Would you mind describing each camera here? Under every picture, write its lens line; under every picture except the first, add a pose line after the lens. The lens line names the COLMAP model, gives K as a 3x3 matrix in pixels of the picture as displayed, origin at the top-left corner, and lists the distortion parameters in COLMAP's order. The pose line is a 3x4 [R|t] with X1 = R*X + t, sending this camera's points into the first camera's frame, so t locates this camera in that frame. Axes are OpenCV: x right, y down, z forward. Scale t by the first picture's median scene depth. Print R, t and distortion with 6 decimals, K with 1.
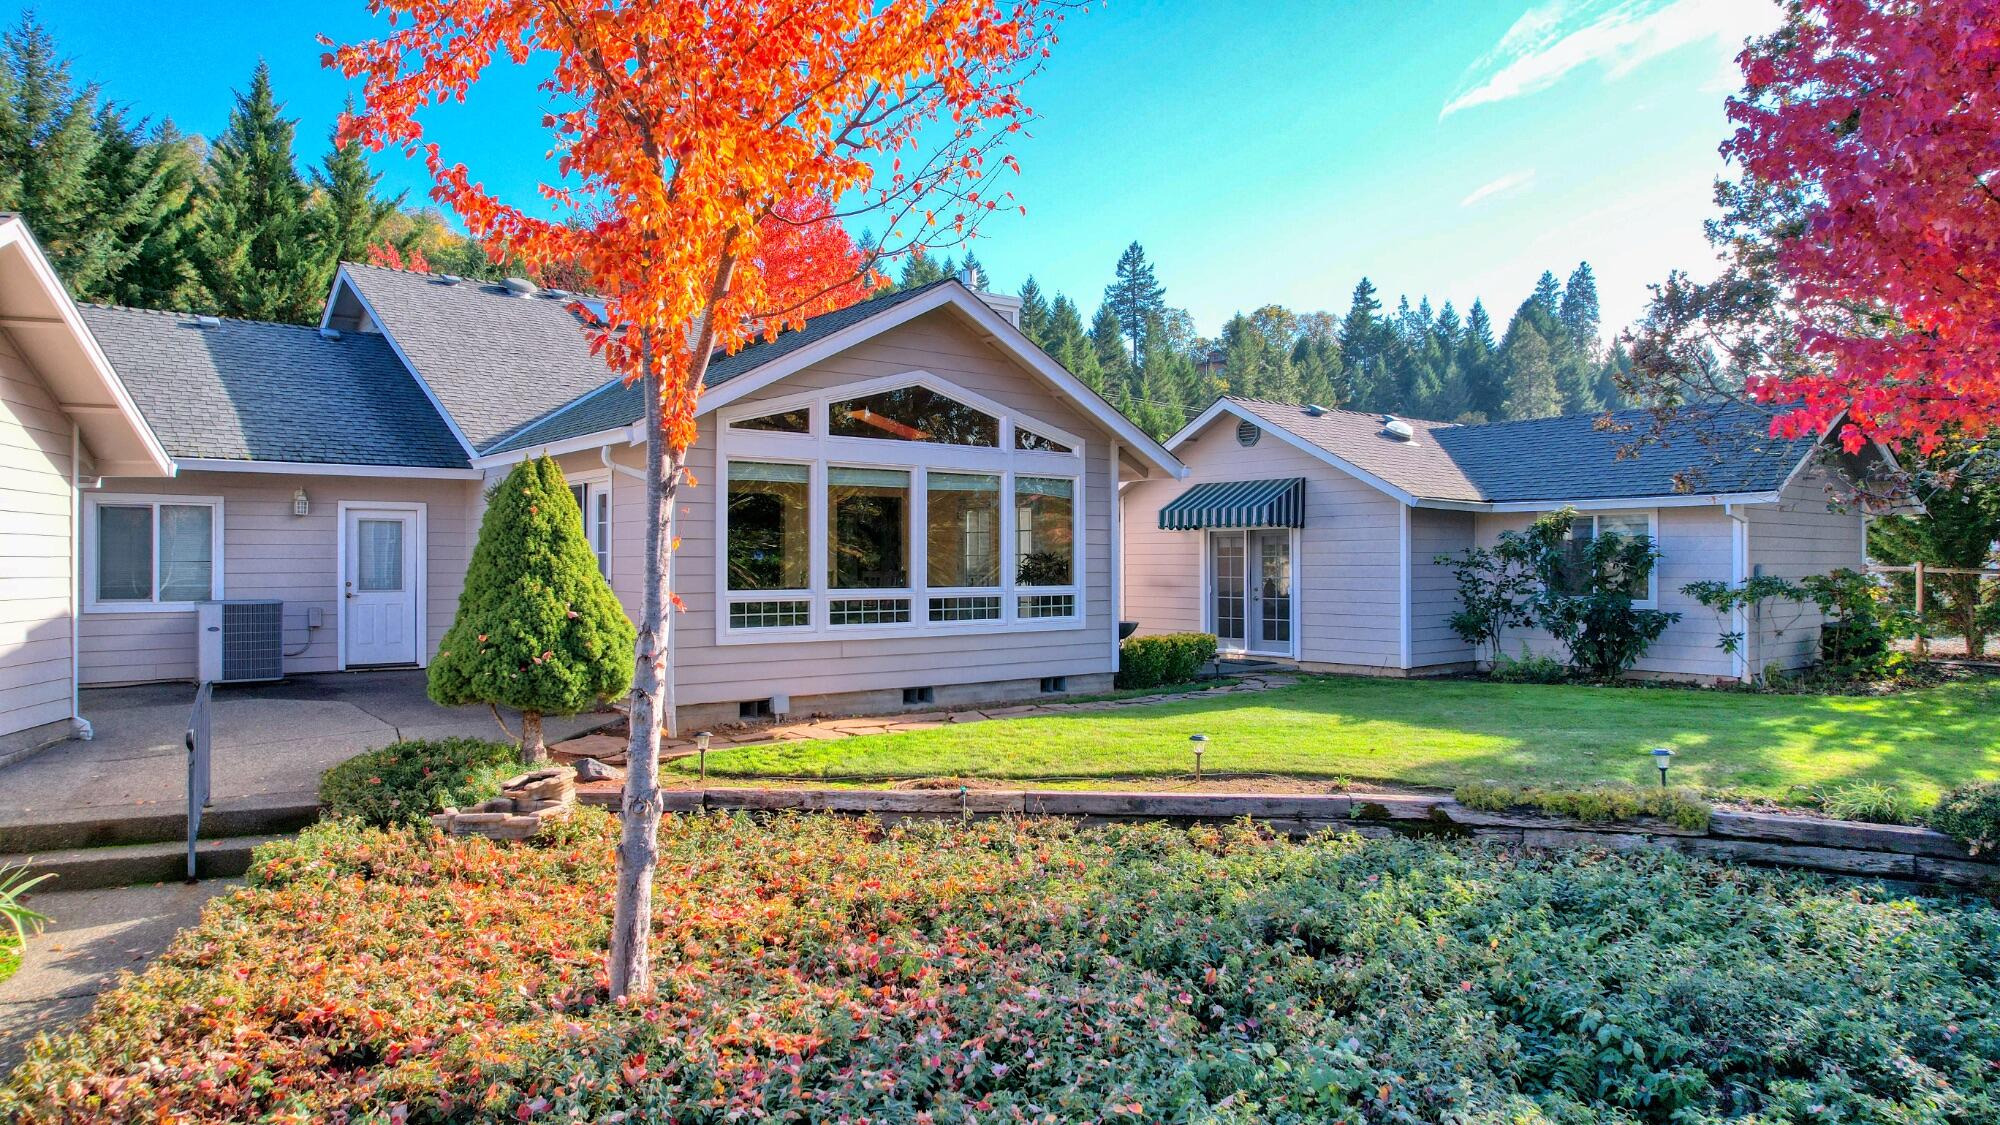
lens RADIAL K [[1297.1, 0, 995.9], [0, 1297.1, 571.7], [0, 0, 1]] dist [-0.036963, 0.018613]
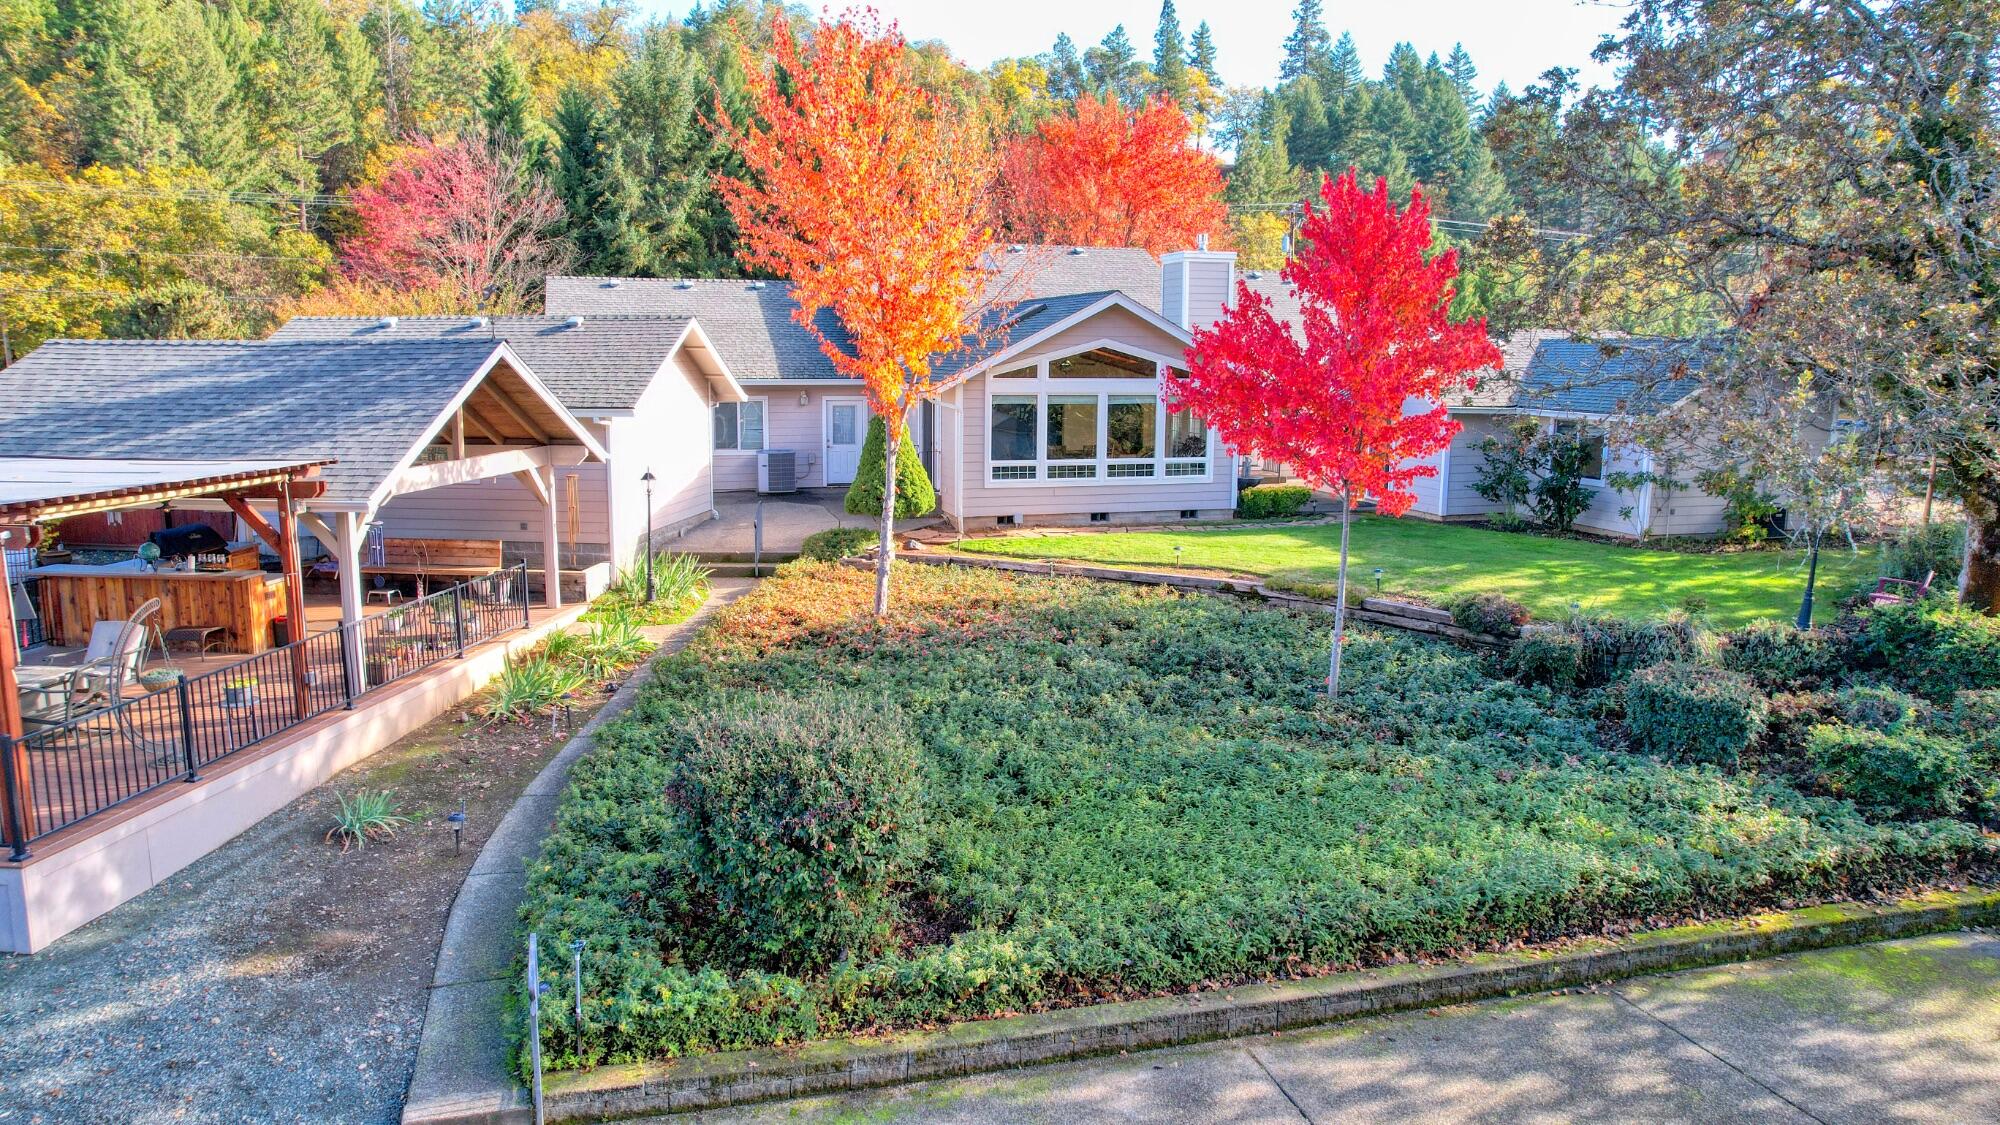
lens RADIAL K [[1297.1, 0, 1001.0], [0, 1297.1, 563.4], [0, 0, 1]] dist [-0.036963, 0.018613]
pose [[0.930448, 0.069784, -0.359716, 0.476726], [-0.013929, 0.987724, 0.155585, -0.124215], [0.366158, -0.139754, 0.919998, -0.756144]]
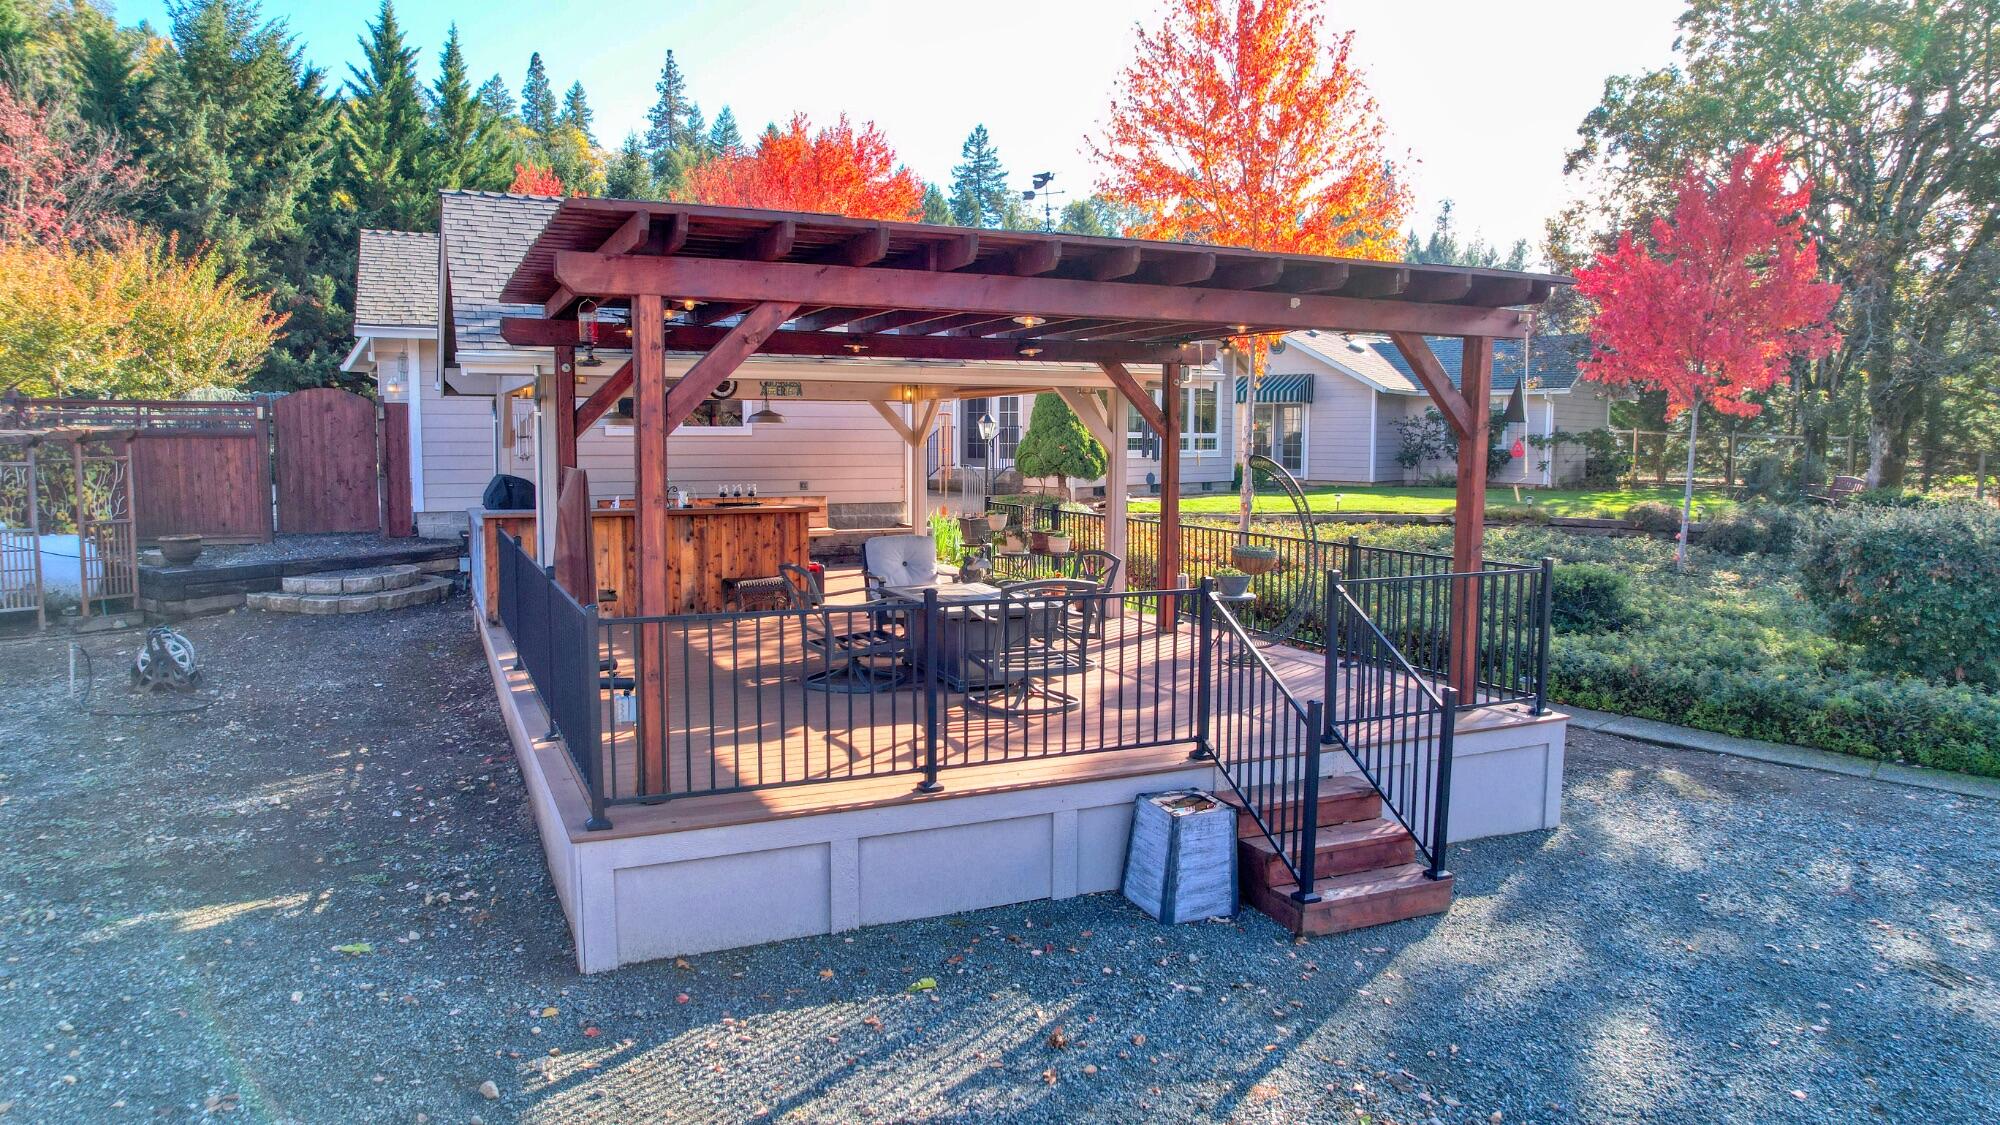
lens RADIAL K [[1297.1, 0, 1000.4], [0, 1297.1, 570.6], [0, 0, 1]] dist [-0.036963, 0.018613]
pose [[0.988242, -0.008905, 0.152638, -0.584445], [-0.005839, 0.995376, 0.095874, 0.033920], [-0.152786, -0.095638, 0.983621, -0.876837]]
